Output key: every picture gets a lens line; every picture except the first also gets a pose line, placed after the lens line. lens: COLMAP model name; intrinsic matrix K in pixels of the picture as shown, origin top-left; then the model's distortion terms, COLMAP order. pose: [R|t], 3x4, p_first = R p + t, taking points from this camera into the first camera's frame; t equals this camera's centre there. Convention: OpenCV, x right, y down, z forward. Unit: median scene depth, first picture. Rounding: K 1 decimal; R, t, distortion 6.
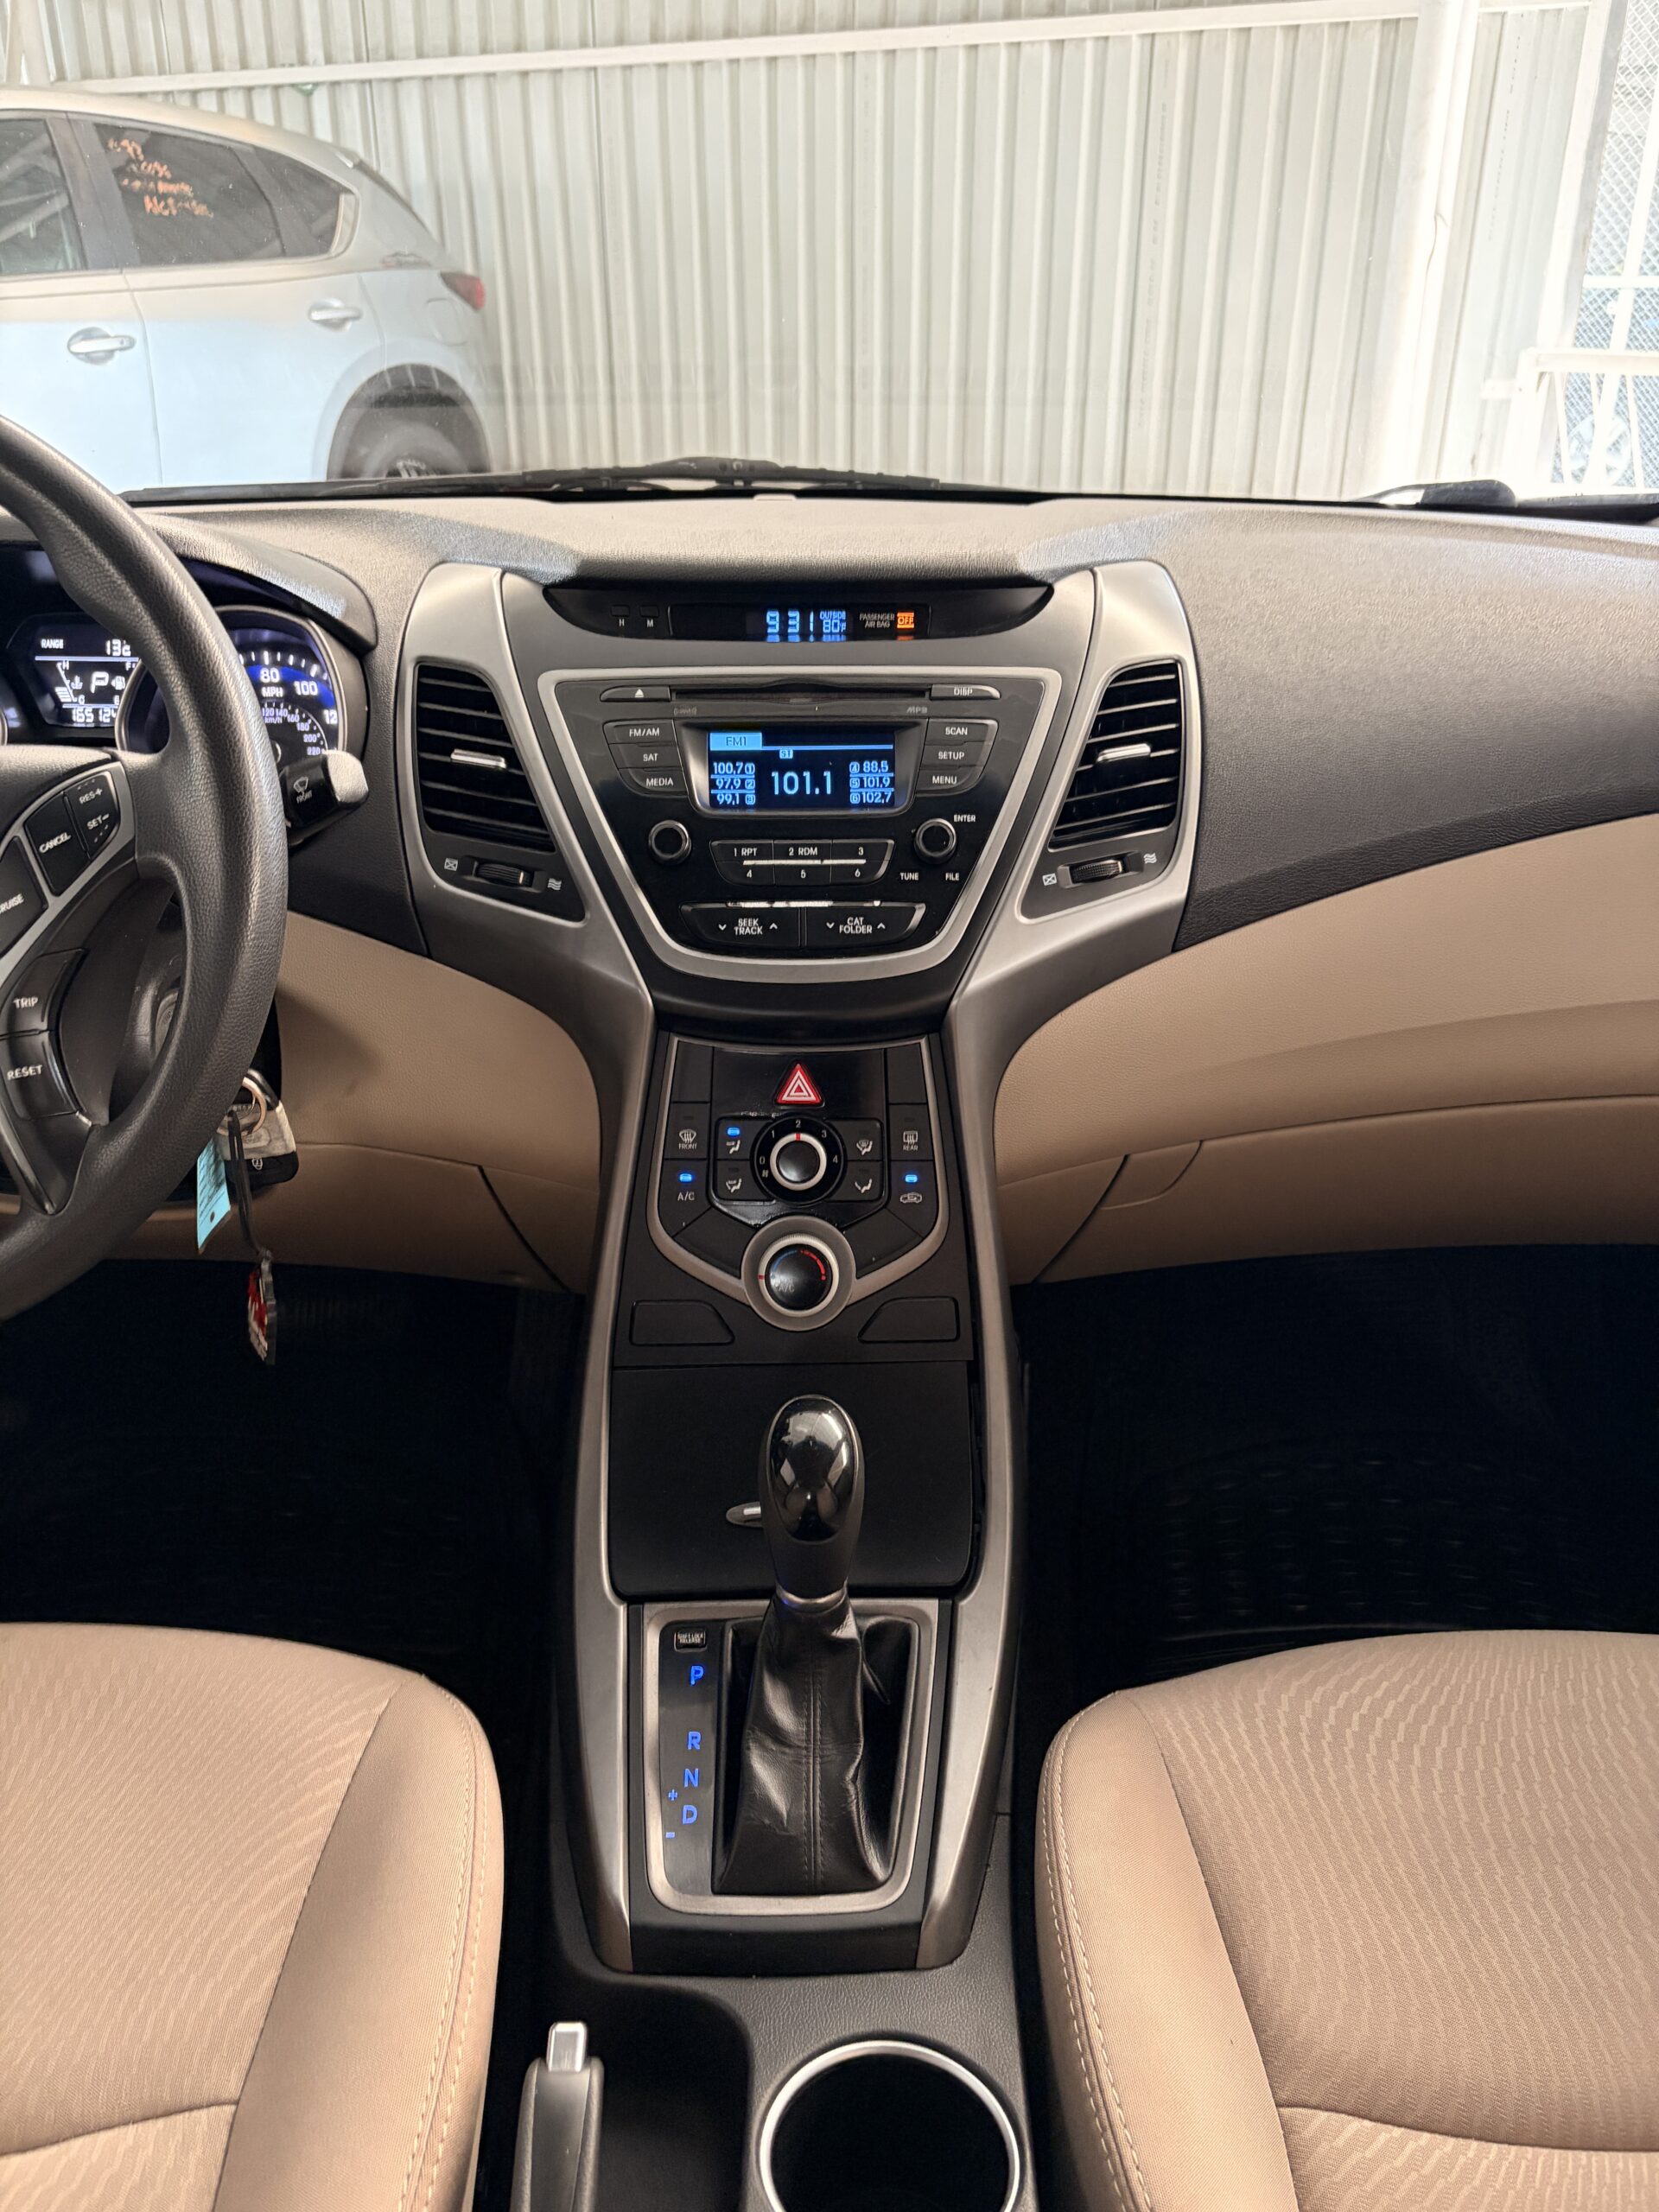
lens RADIAL K [[1675.8, 0, 835.9], [0, 1675.8, 1114.6], [0, 0, 1]] dist [0.032317, -0.027436]
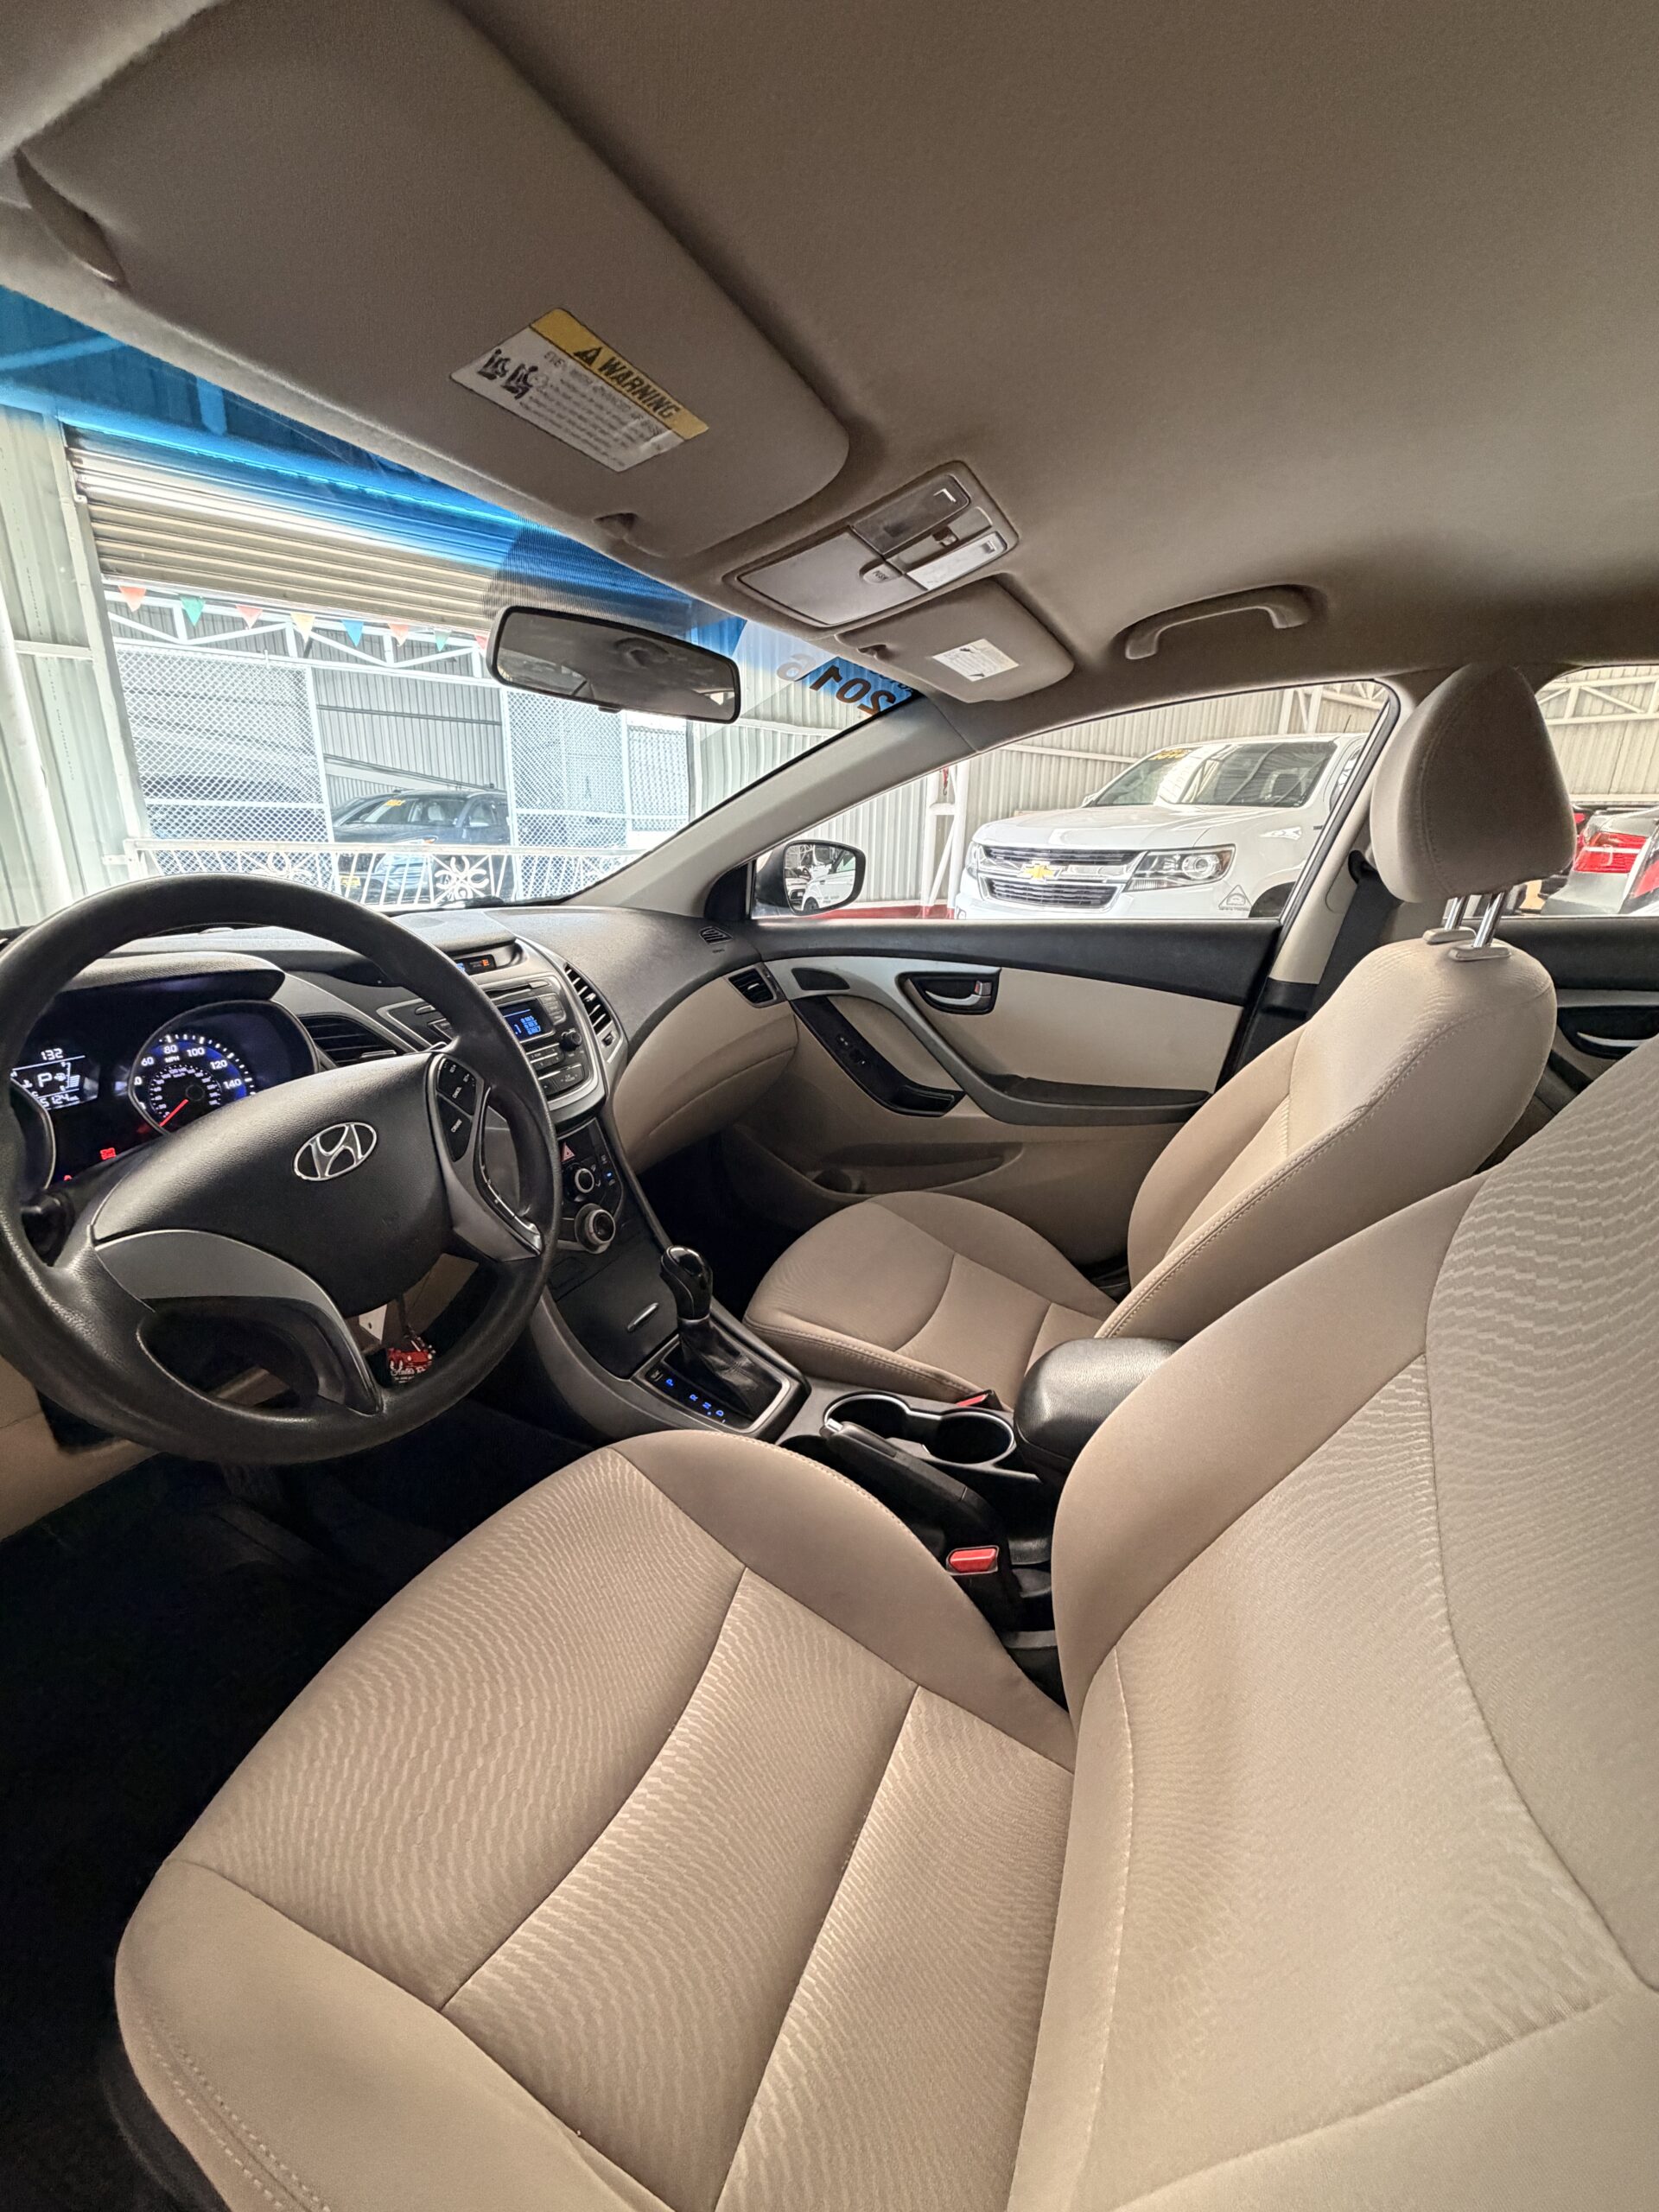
lens RADIAL K [[875.8, 0, 826.2], [0, 875.8, 1094.9], [0, 0, 1]] dist [-0.001173, -0.000942]
pose [[0.456086, -0.264008, 0.849874, -0.778242], [0.376573, 0.922526, 0.084488, -0.051680], [-0.806336, 0.281505, 0.520170, 0.056022]]
